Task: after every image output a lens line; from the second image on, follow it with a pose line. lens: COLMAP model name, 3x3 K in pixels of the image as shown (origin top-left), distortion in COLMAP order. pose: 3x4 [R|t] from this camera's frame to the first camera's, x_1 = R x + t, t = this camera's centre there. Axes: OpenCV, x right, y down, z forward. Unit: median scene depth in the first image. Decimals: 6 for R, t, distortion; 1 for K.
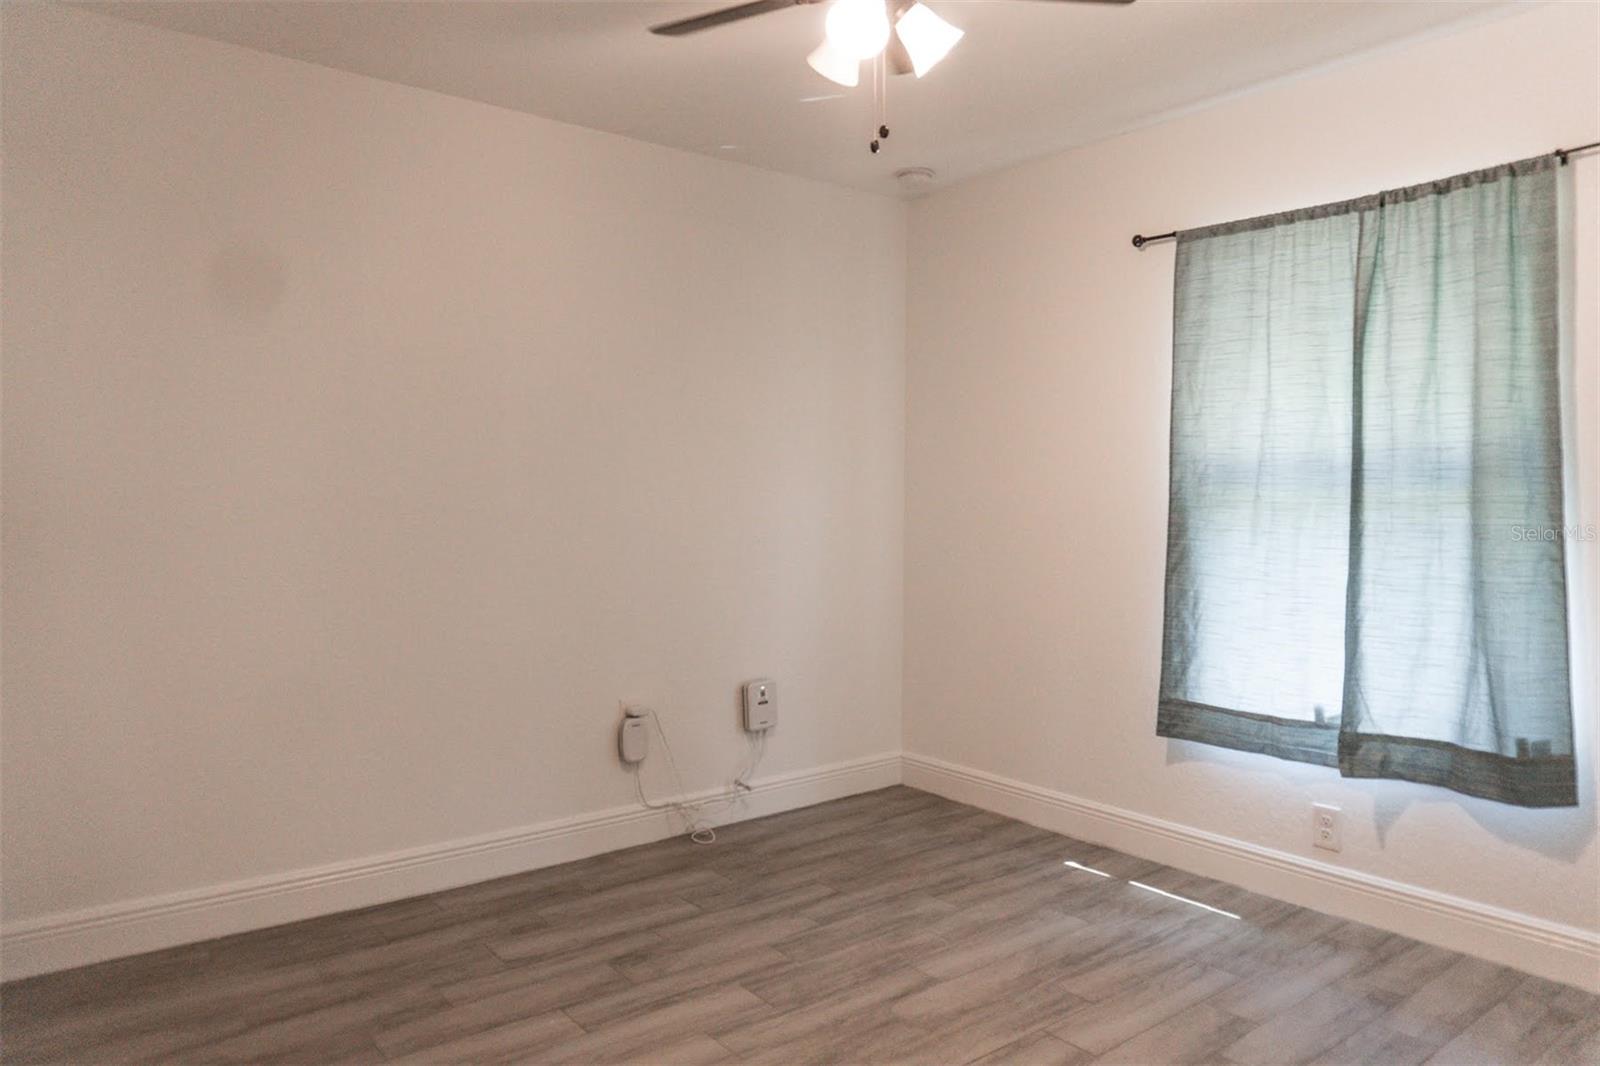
lens RADIAL K [[1091.1, 0, 804.2], [0, 1091.1, 531.3], [0, 0, 1]] dist [-0.013745, -0.007693]
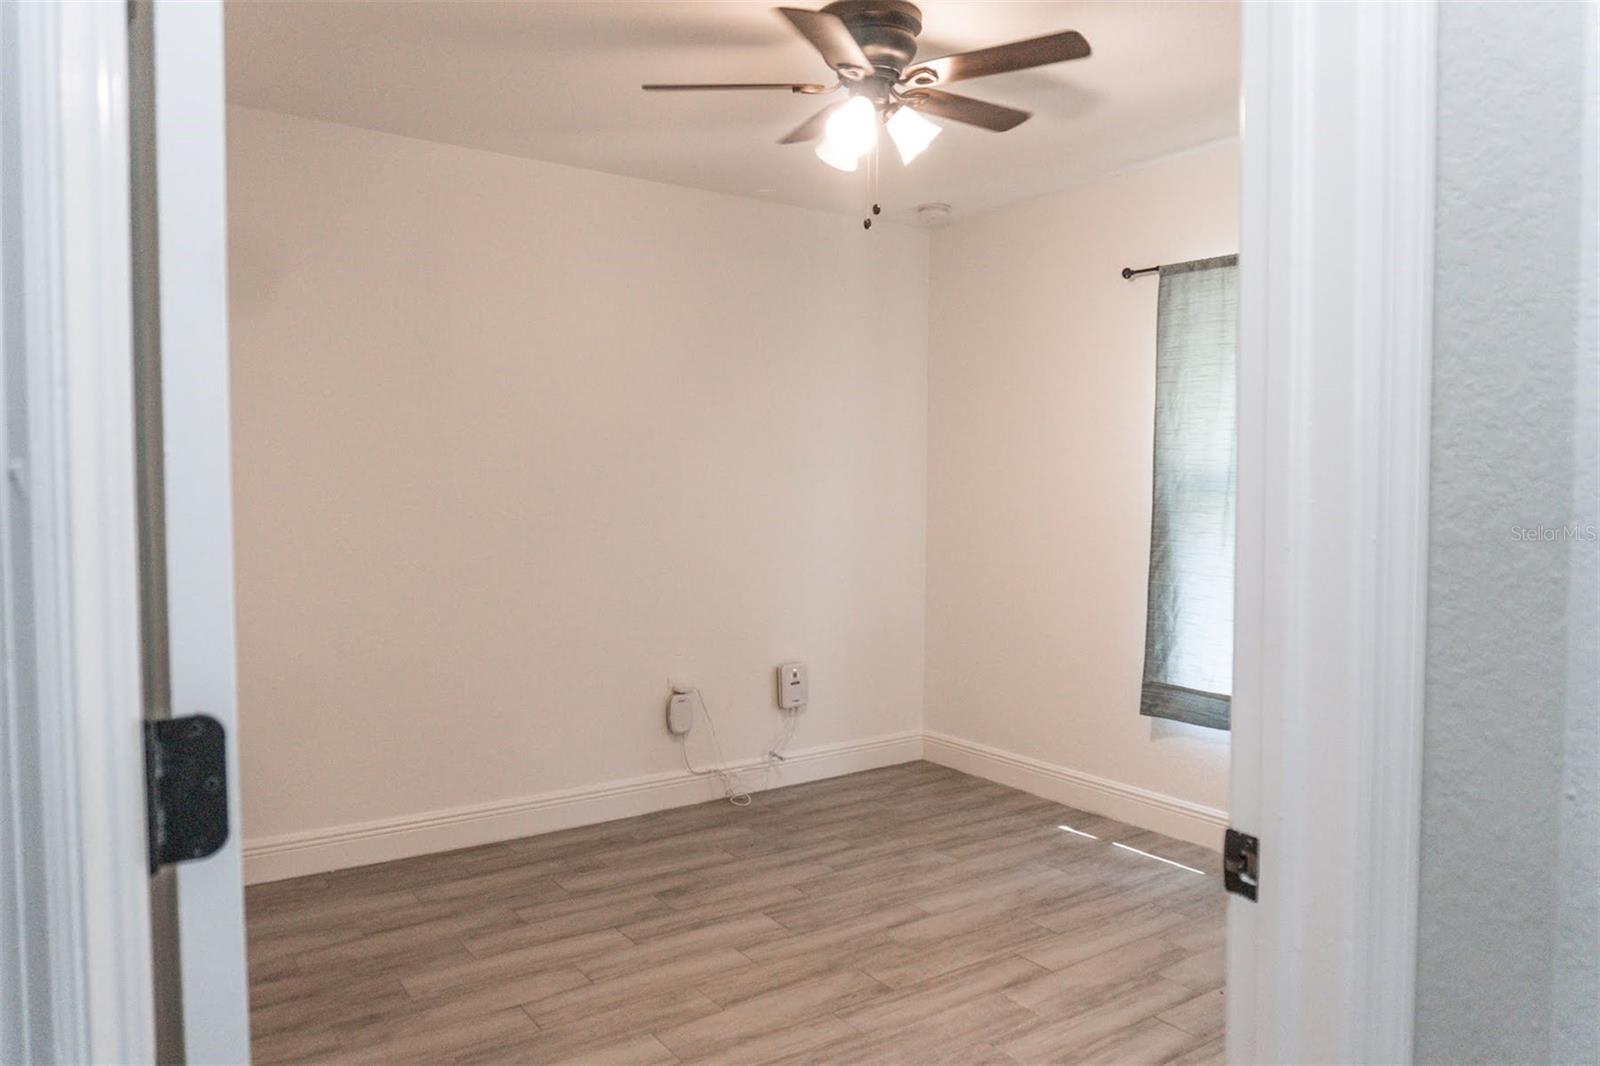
lens RADIAL K [[1091.1, 0, 796.5], [0, 1091.1, 535.0], [0, 0, 1]] dist [-0.013745, -0.007693]
pose [[0.998245, 0.003653, -0.059105, 0.037050], [-0.002957, 0.999925, 0.011863, -0.010783], [0.059144, -0.011667, 0.998181, -0.148721]]
